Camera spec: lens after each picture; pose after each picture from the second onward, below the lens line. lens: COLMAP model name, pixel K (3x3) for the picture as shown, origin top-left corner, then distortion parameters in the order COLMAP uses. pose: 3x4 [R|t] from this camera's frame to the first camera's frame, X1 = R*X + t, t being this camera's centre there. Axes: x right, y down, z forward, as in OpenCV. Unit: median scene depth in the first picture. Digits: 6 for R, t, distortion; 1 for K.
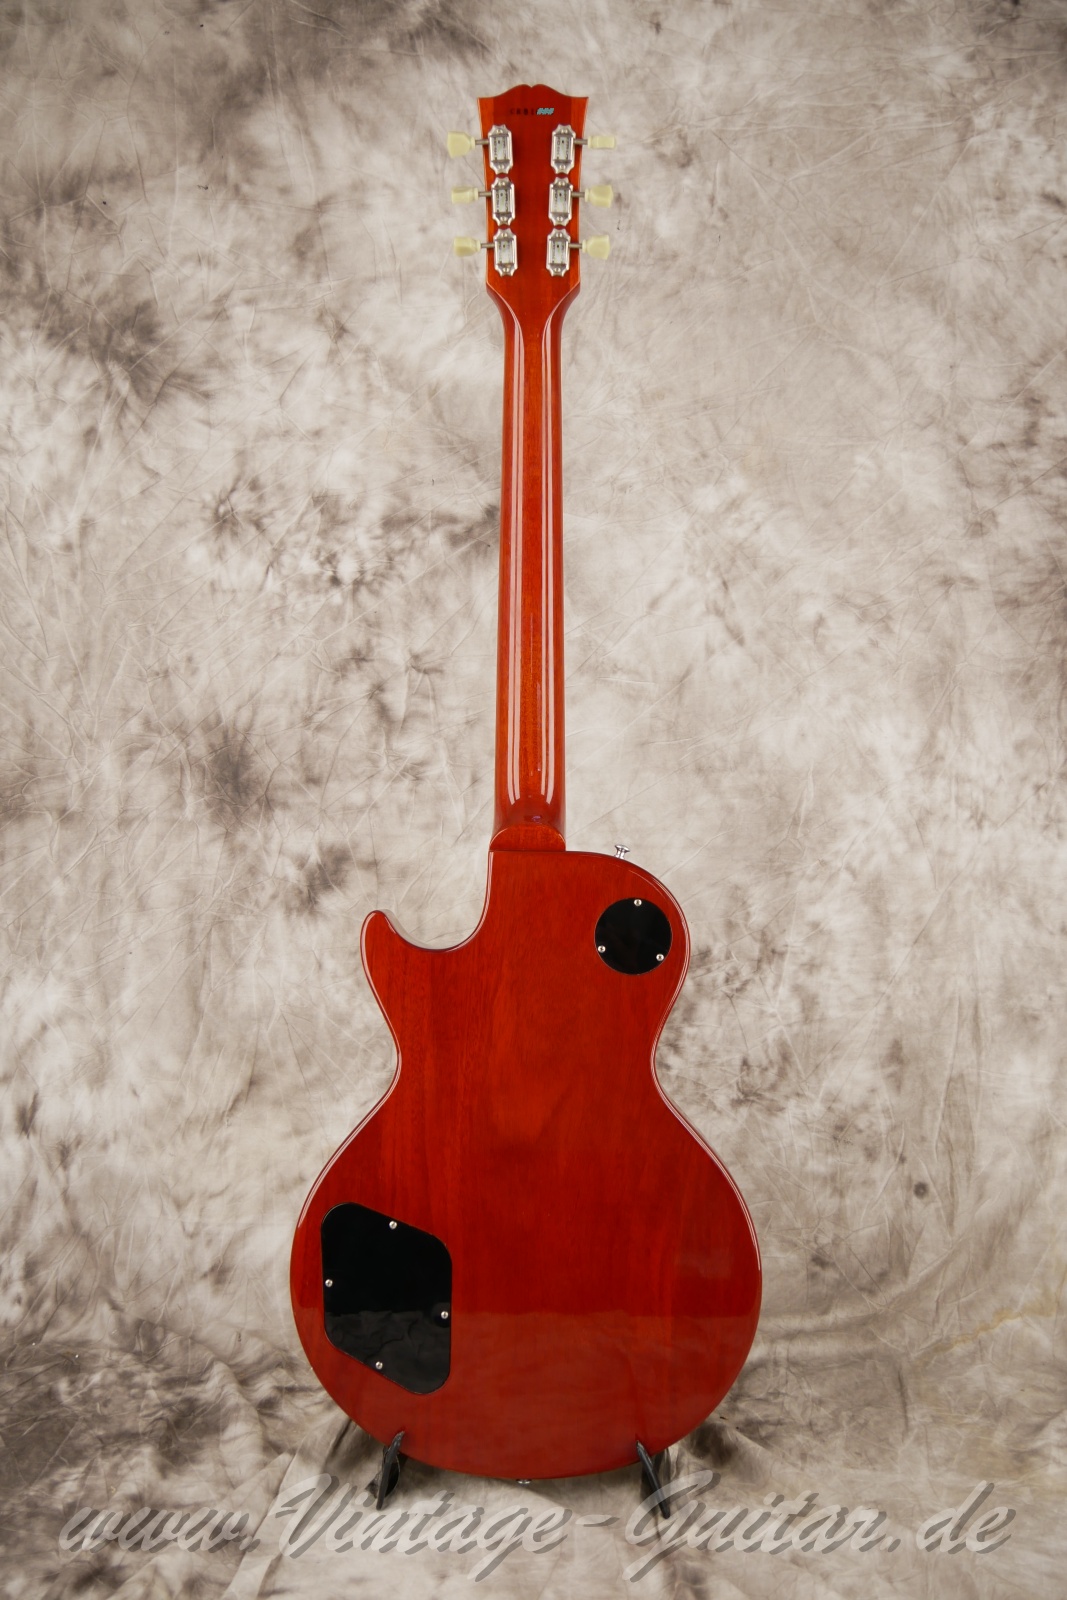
lens RADIAL K [[1335.4, 0, 533.5], [0, 1335.4, 801.5], [0, 0, 1]] dist [-0.072964, 0.031812]
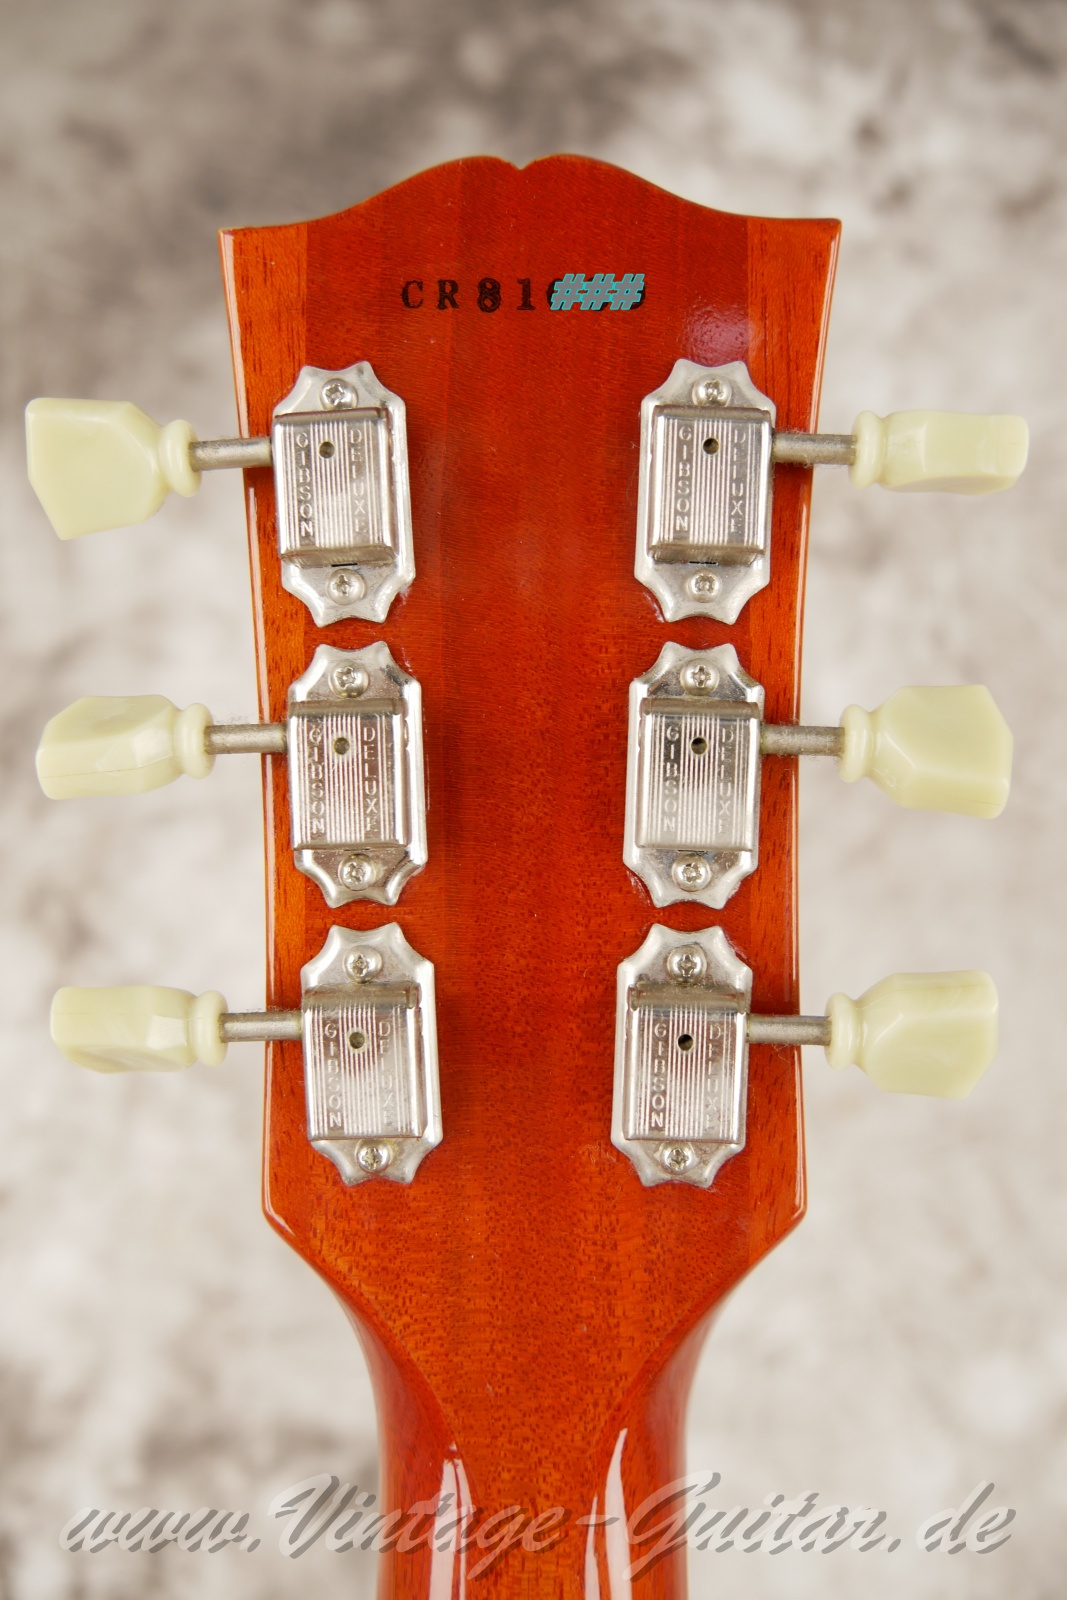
lens RADIAL K [[1335.4, 0, 532.8], [0, 1335.4, 796.0], [0, 0, 1]] dist [-0.072964, 0.031812]
pose [[0.999990, -0.004156, -0.001704, 0.000086], [0.003529, 0.961616, -0.274376, -0.295506], [0.002779, 0.274368, 0.961621, 0.607837]]
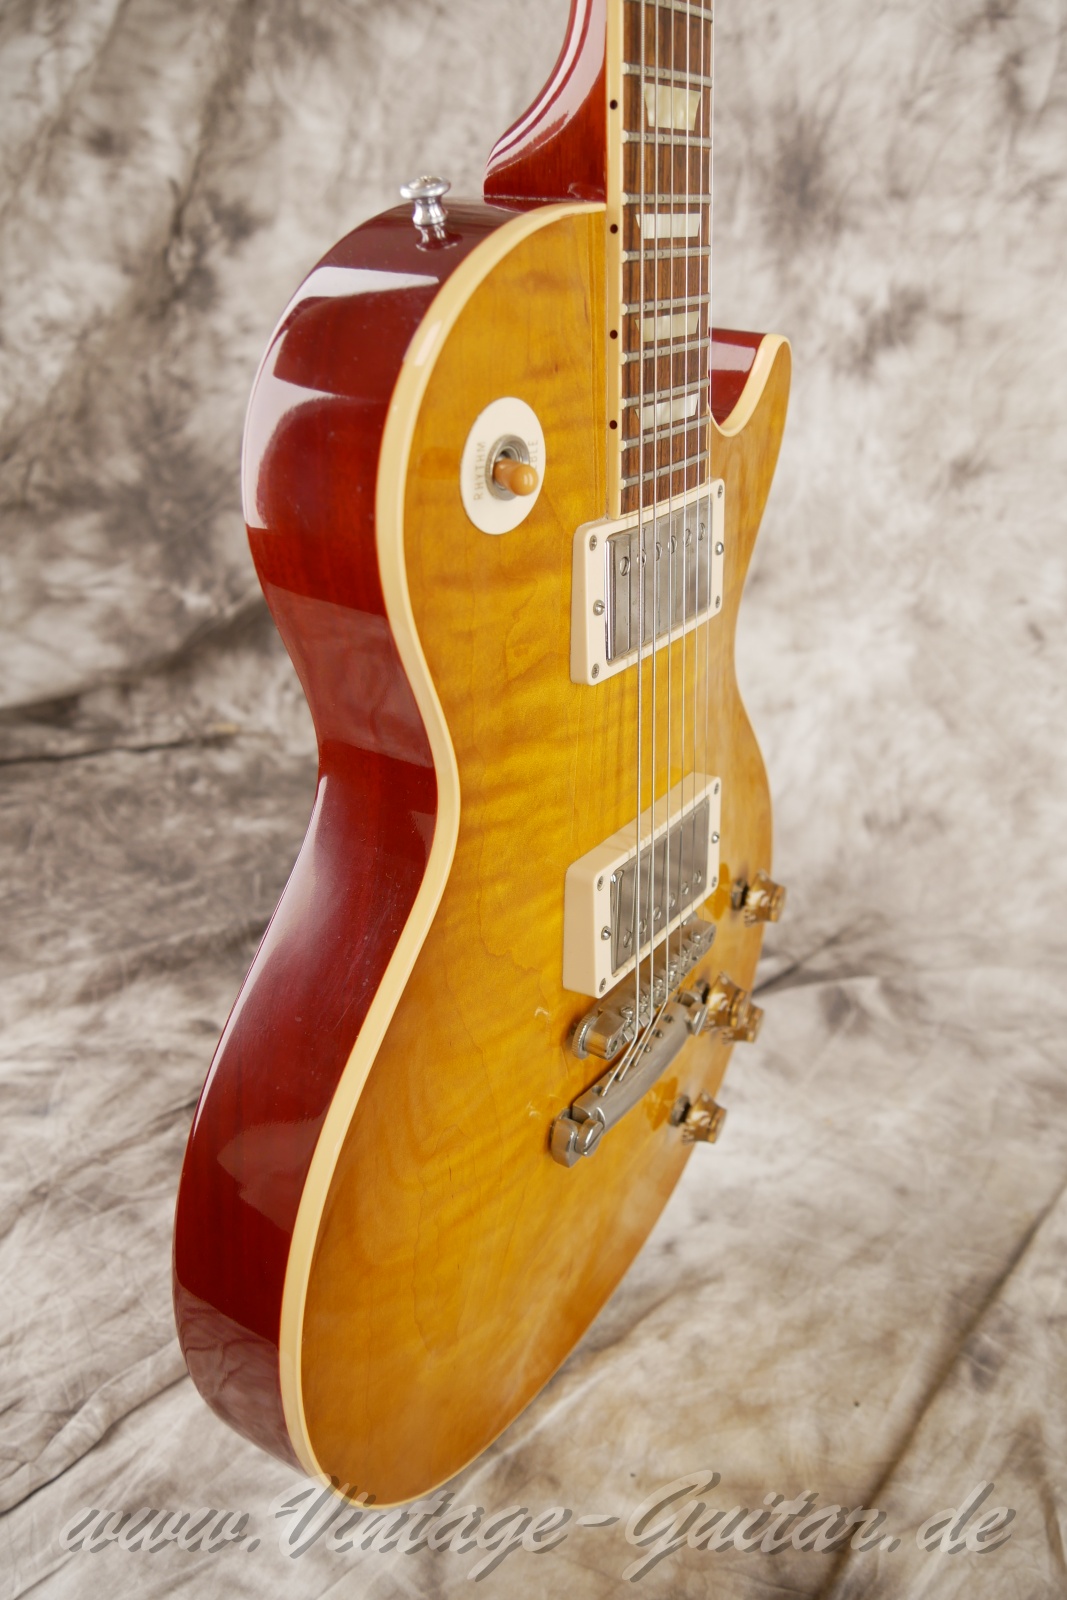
lens RADIAL K [[1335.4, 0, 534.4], [0, 1335.4, 806.0], [0, 0, 1]] dist [-0.072964, 0.031812]
pose [[0.838276, 0.262163, -0.478083, 0.103316], [-0.084065, 0.928480, 0.361743, 0.054210], [0.538727, -0.263051, 0.800361, 0.219196]]
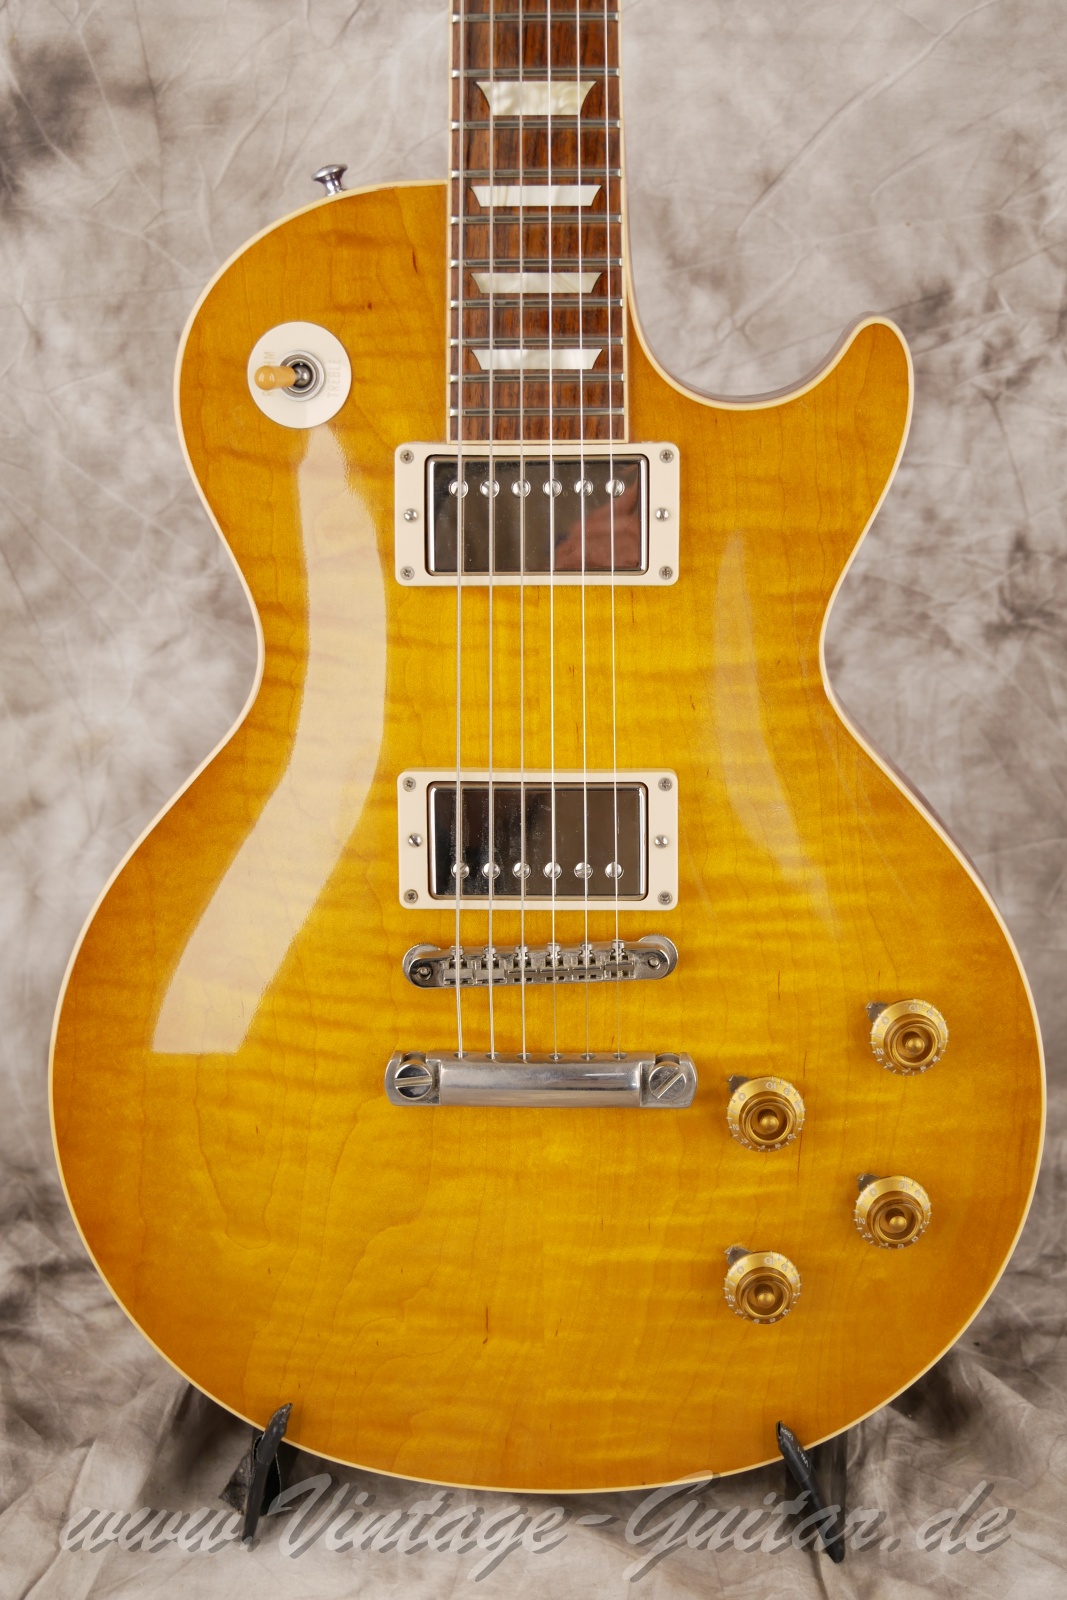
lens RADIAL K [[2986.8, 0, 534.2], [0, 2986.8, 838.0], [0, 0, 1]] dist [-0.006390, 0.000000]
pose [[0.999779, -0.020741, 0.003463, -0.007278], [0.017555, 0.913917, 0.405521, -0.115427], [-0.011576, -0.405371, 0.914079, 0.053859]]
